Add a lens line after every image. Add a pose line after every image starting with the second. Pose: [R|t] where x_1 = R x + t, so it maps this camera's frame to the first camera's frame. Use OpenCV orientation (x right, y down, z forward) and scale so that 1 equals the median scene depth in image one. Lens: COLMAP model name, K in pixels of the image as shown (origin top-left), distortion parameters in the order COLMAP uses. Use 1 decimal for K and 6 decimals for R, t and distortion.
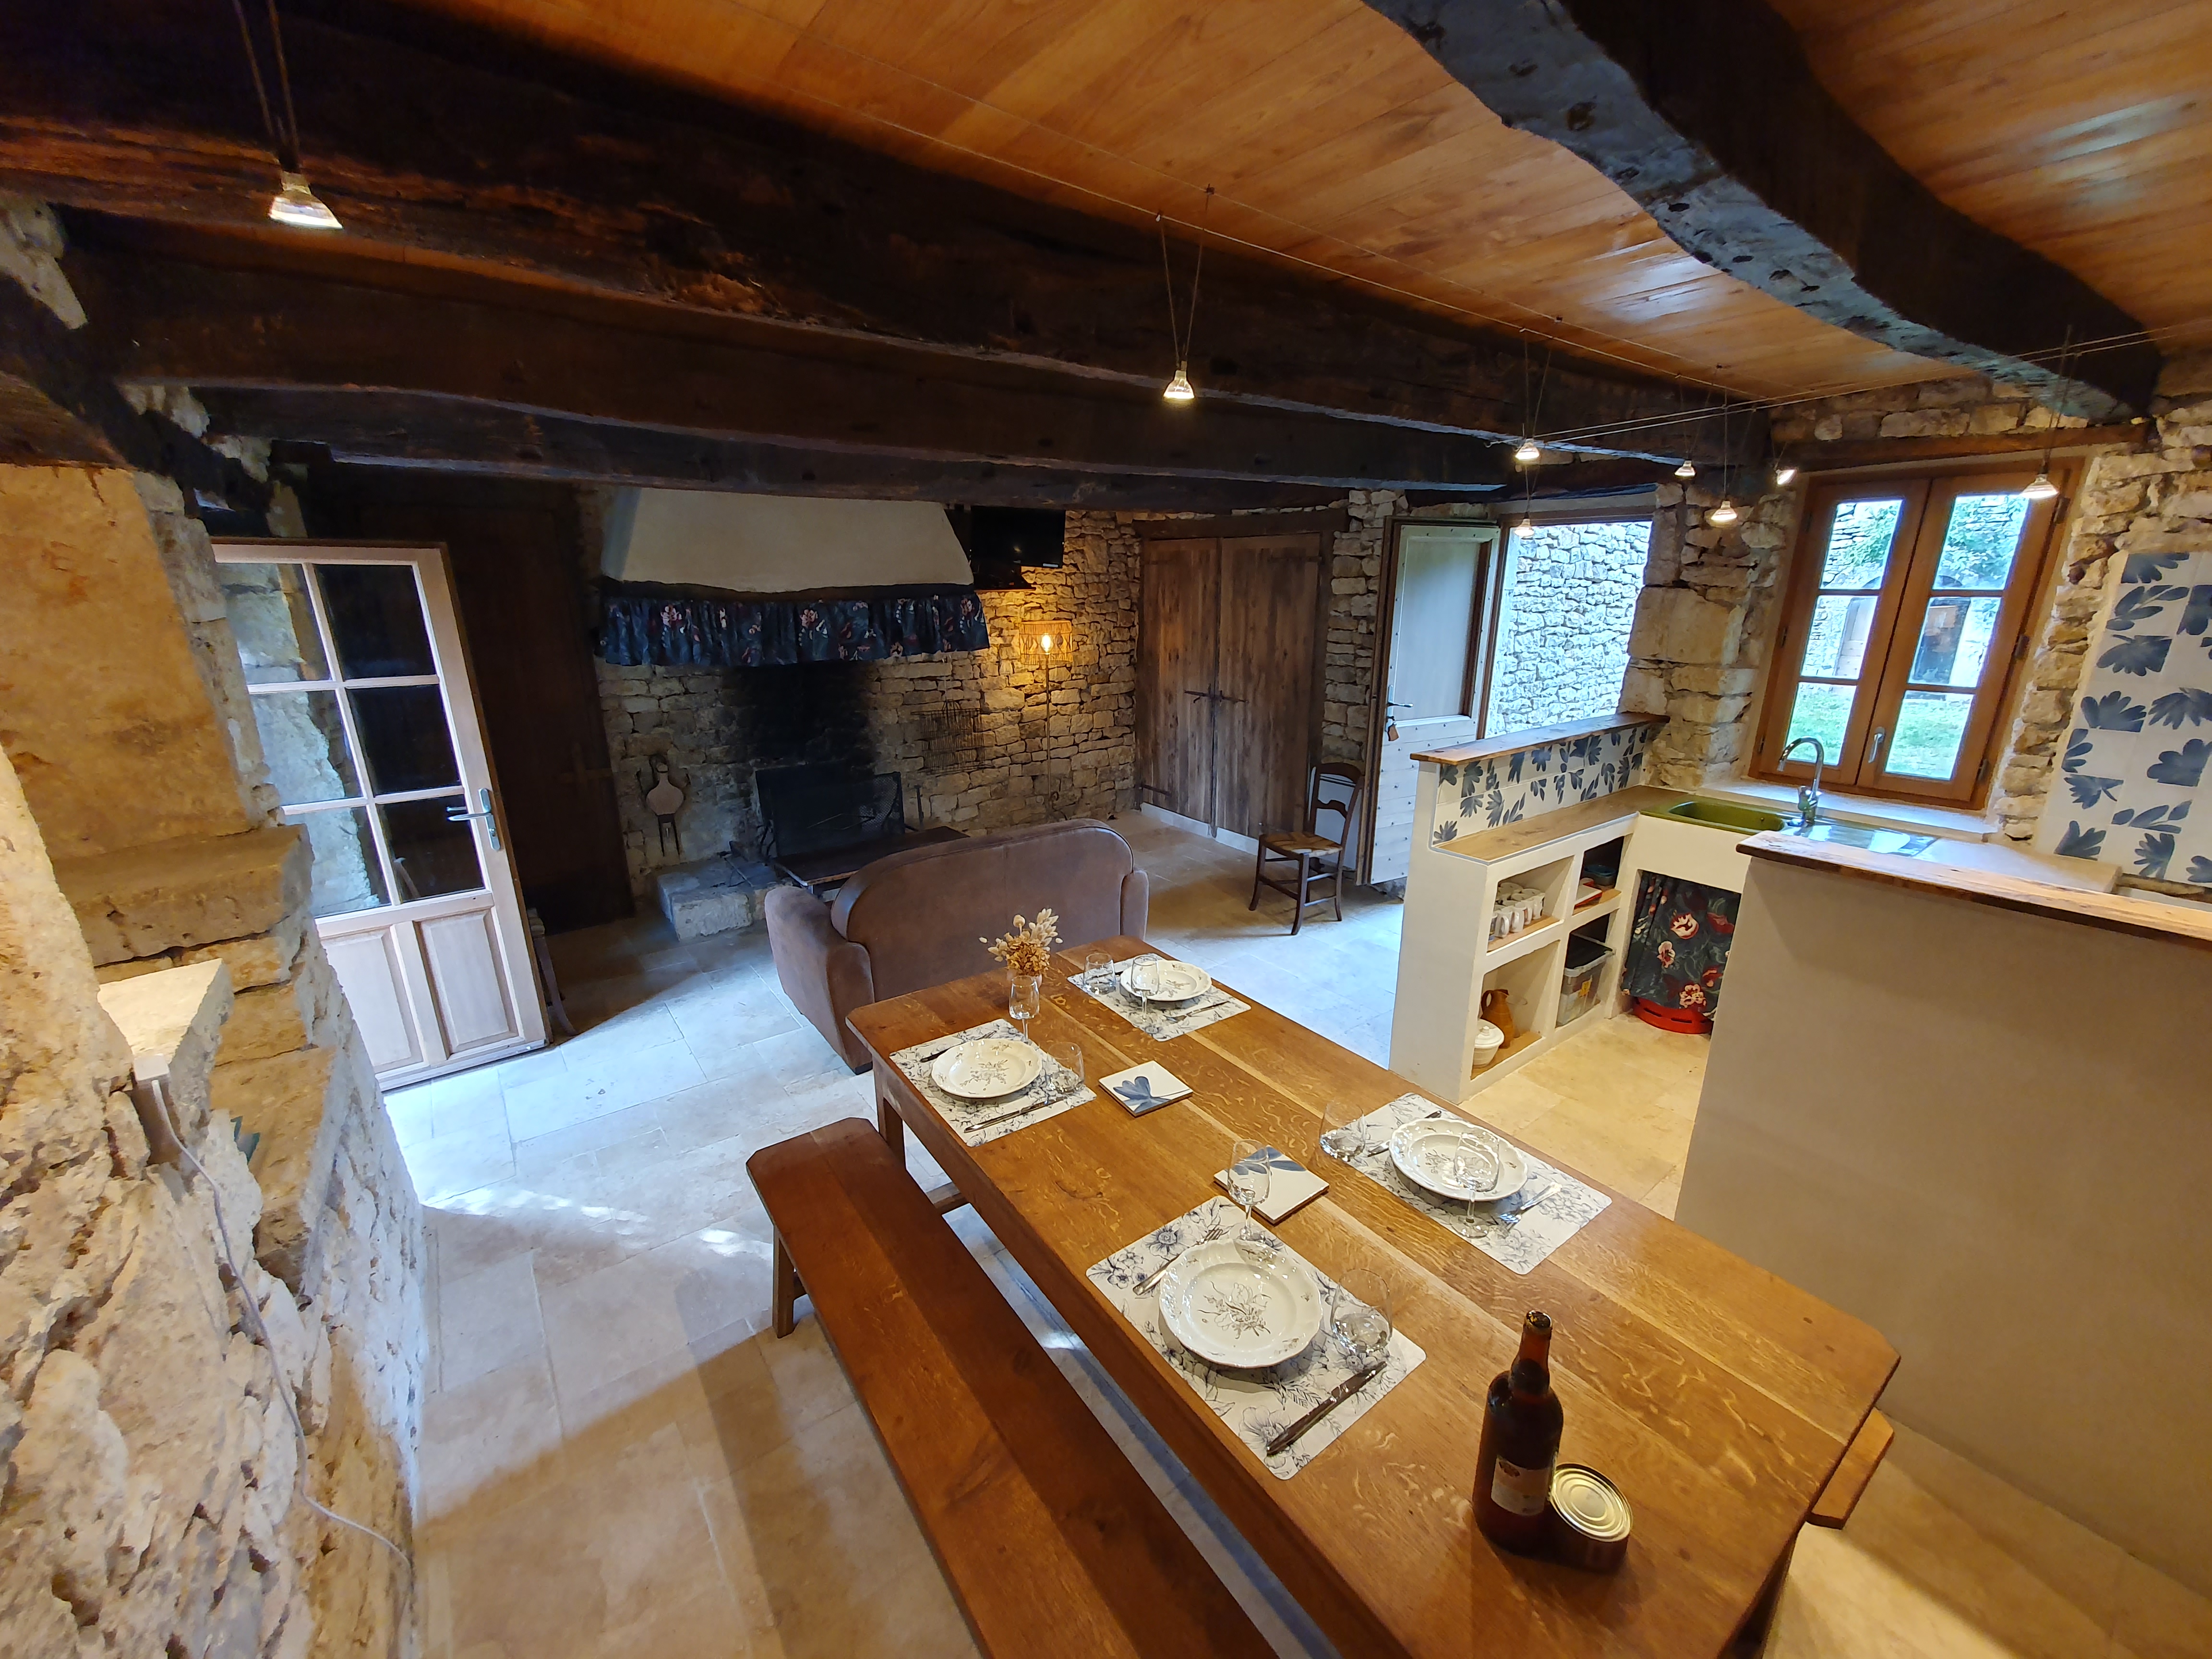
lens RADIAL K [[875.9, 0, 1135.9], [0, 875.9, 836.4], [0, 0, 1]] dist [0.009923, 0.000074]
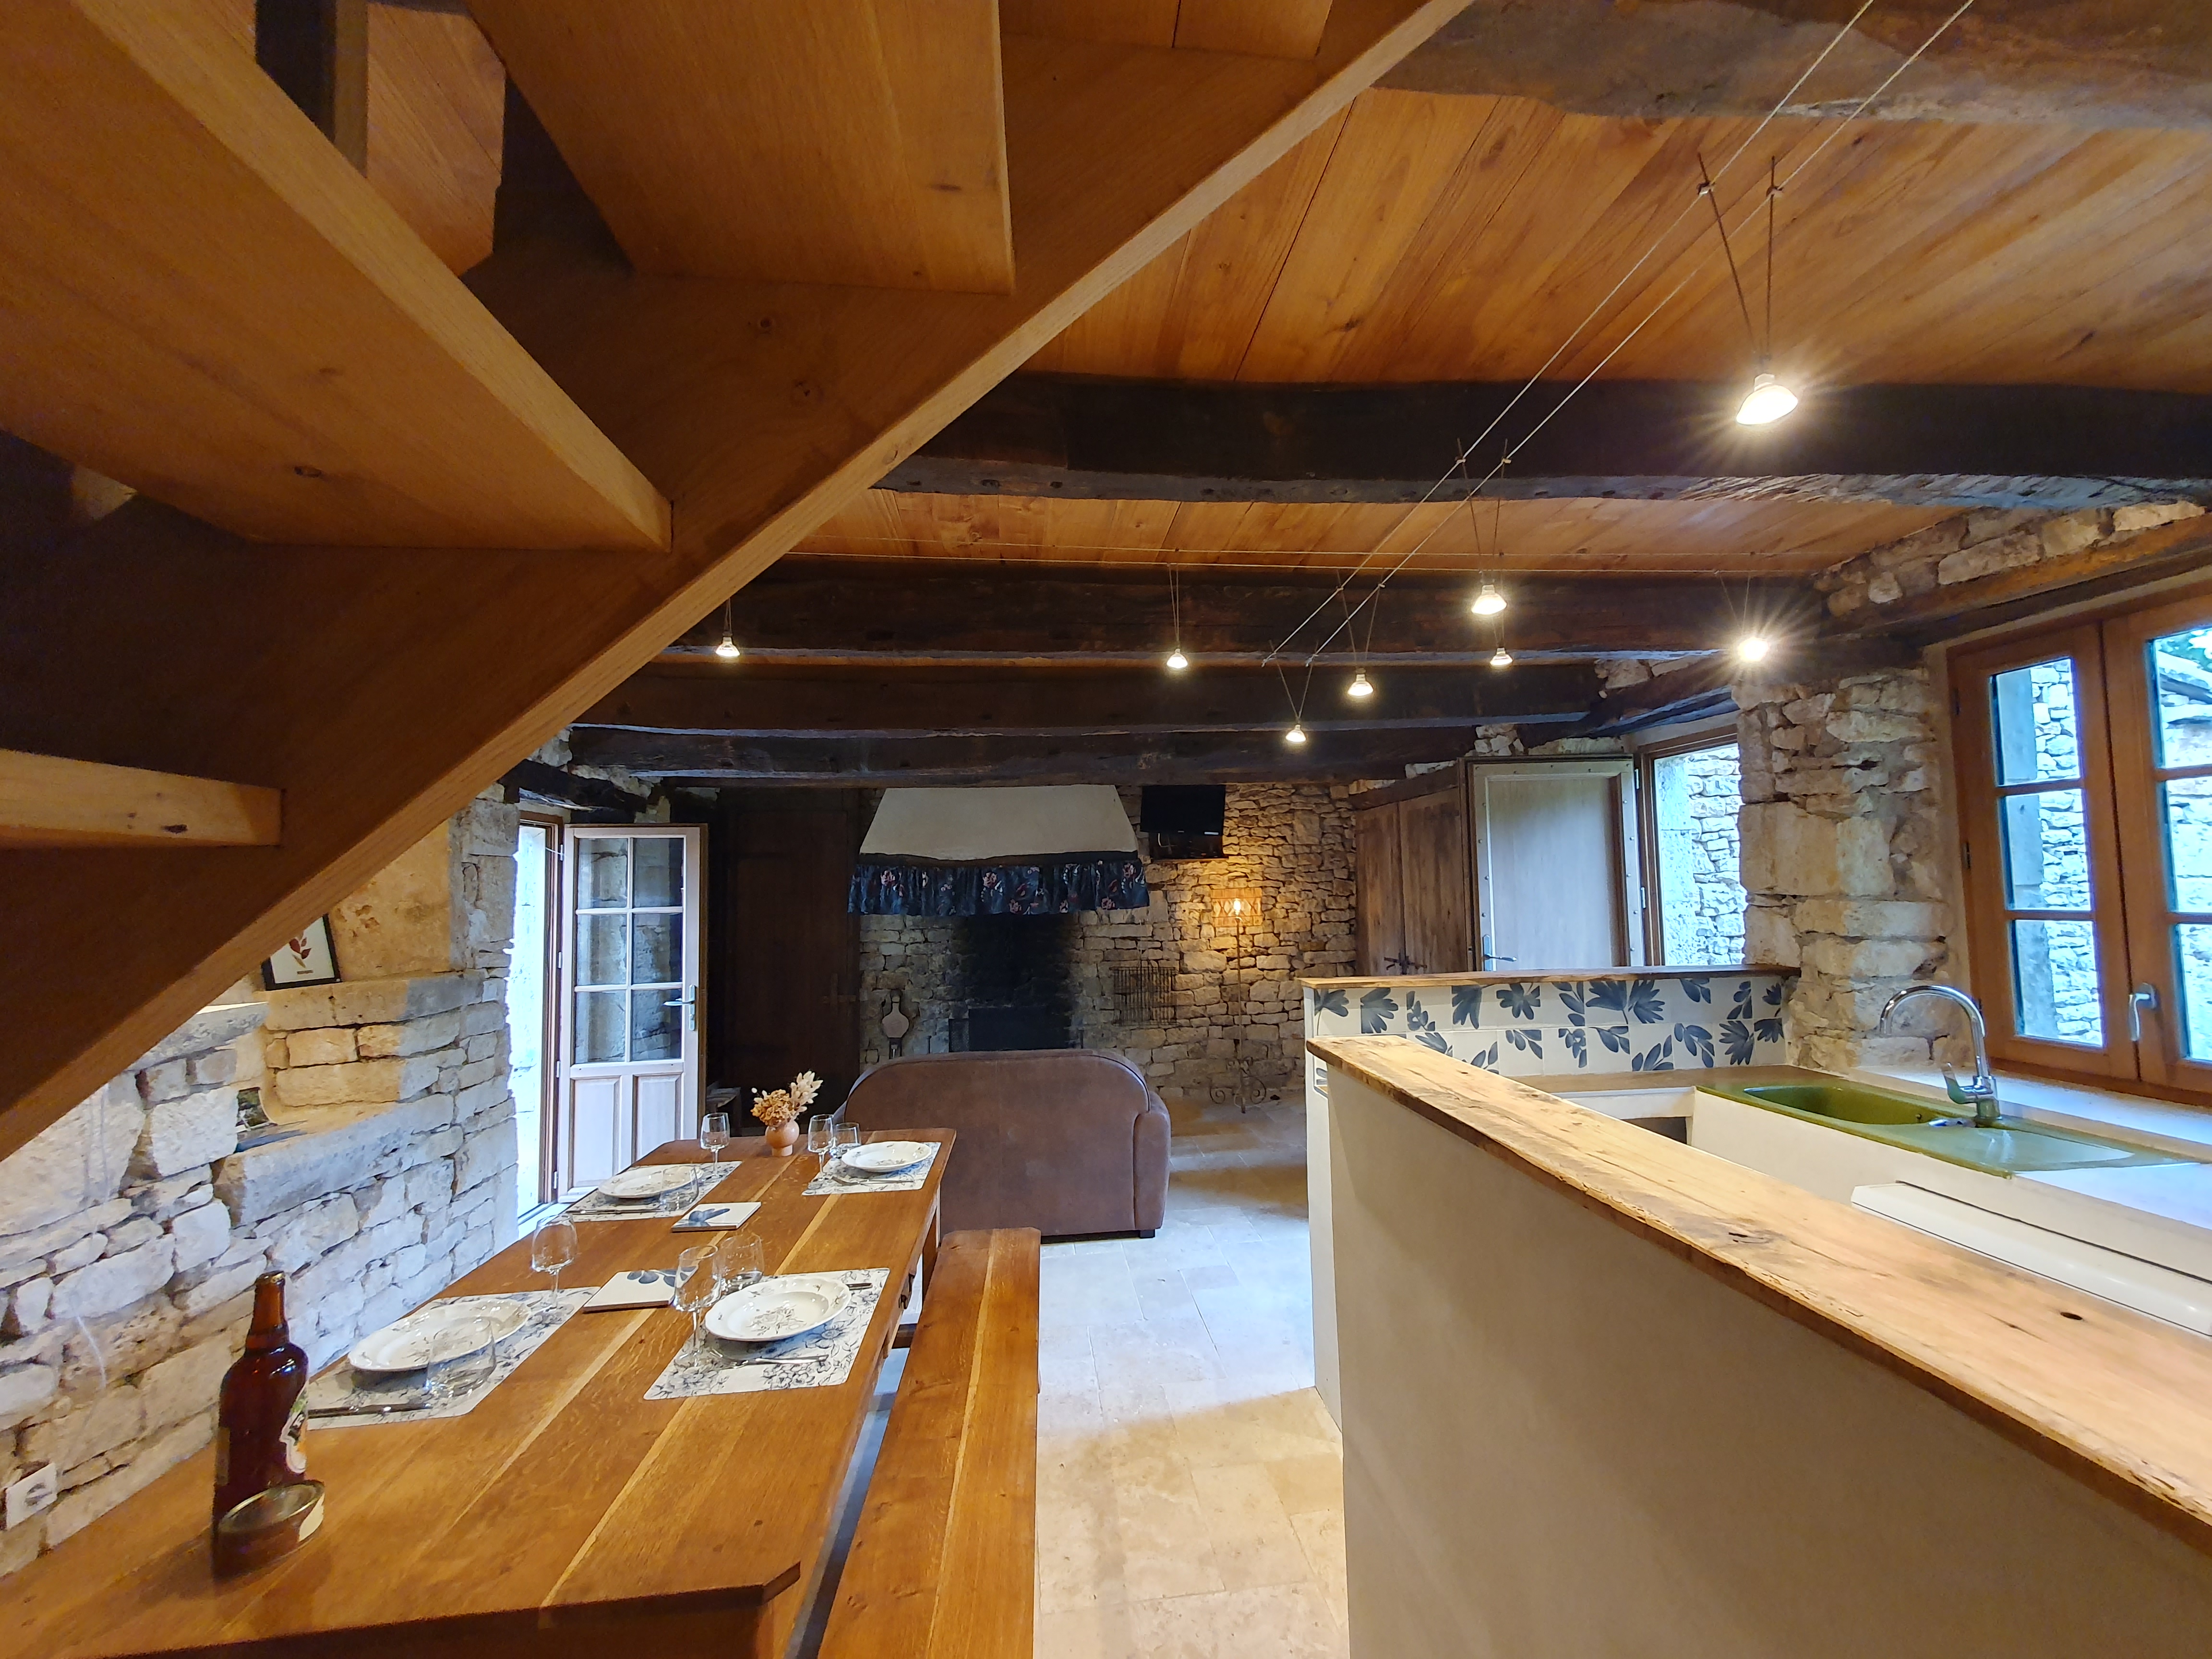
lens RADIAL K [[875.9, 0, 1135.9], [0, 875.9, 836.4], [0, 0, 1]] dist [0.009923, 0.000074]
pose [[0.860683, -0.050100, -0.506670, 0.468114], [-0.124201, 0.944424, -0.304365, 0.047355], [0.493760, 0.324891, 0.806627, 0.094563]]
